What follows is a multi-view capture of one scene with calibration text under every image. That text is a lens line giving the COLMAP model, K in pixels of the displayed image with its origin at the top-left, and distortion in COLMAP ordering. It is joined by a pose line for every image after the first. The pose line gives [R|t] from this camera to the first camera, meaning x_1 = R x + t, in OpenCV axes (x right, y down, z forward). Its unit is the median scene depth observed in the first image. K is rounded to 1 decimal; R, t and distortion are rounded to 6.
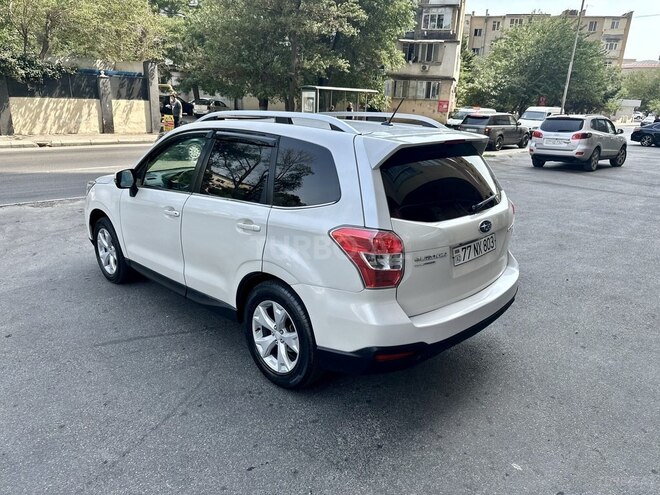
lens RADIAL K [[467.7, 0, 329.2], [0, 467.7, 249.0], [0, 0, 1]] dist [0.007988, -0.008367]
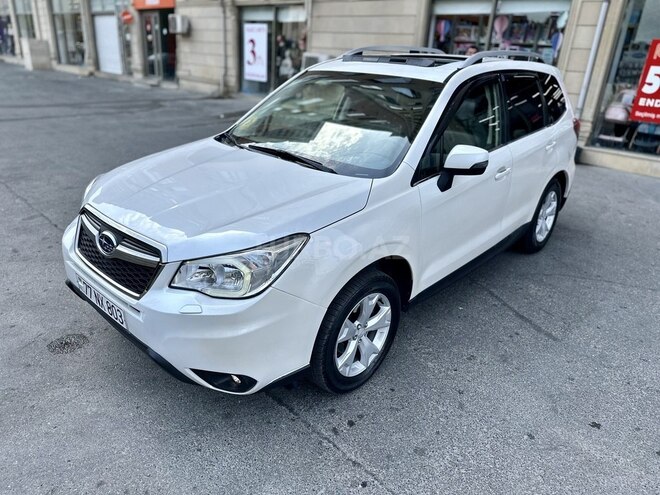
lens RADIAL K [[467.7, 0, 329.2], [0, 467.7, 249.0], [0, 0, 1]] dist [0.007988, -0.008367]
pose [[-0.031351, -0.416967, 0.908381, -0.149970], [0.252229, 0.876113, 0.410861, -0.050447], [-0.967160, 0.242001, 0.077704, 0.161089]]
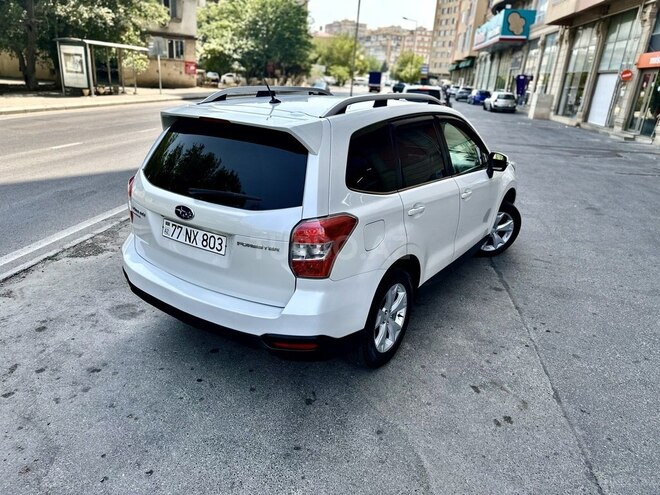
lens RADIAL K [[468.8, 0, 327.1], [0, 468.8, 248.6], [0, 0, 1]] dist [0.001468, -0.009018]
pose [[0.800577, -0.190232, 0.568232, -0.204645], [0.145842, 0.981613, 0.123148, -0.035734], [-0.581211, -0.015717, 0.813601, 0.101297]]
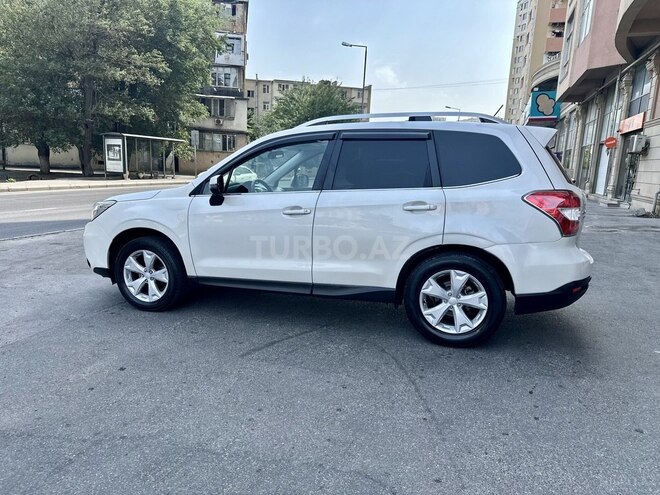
lens RADIAL K [[465.3, 0, 324.0], [0, 465.3, 249.3], [0, 0, 1]] dist [0.064363, -0.097747]
pose [[0.895925, -0.081441, 0.436675, -0.091711], [0.129719, 0.988167, -0.081849, 0.011767], [-0.424842, 0.129976, 0.895888, 0.009681]]
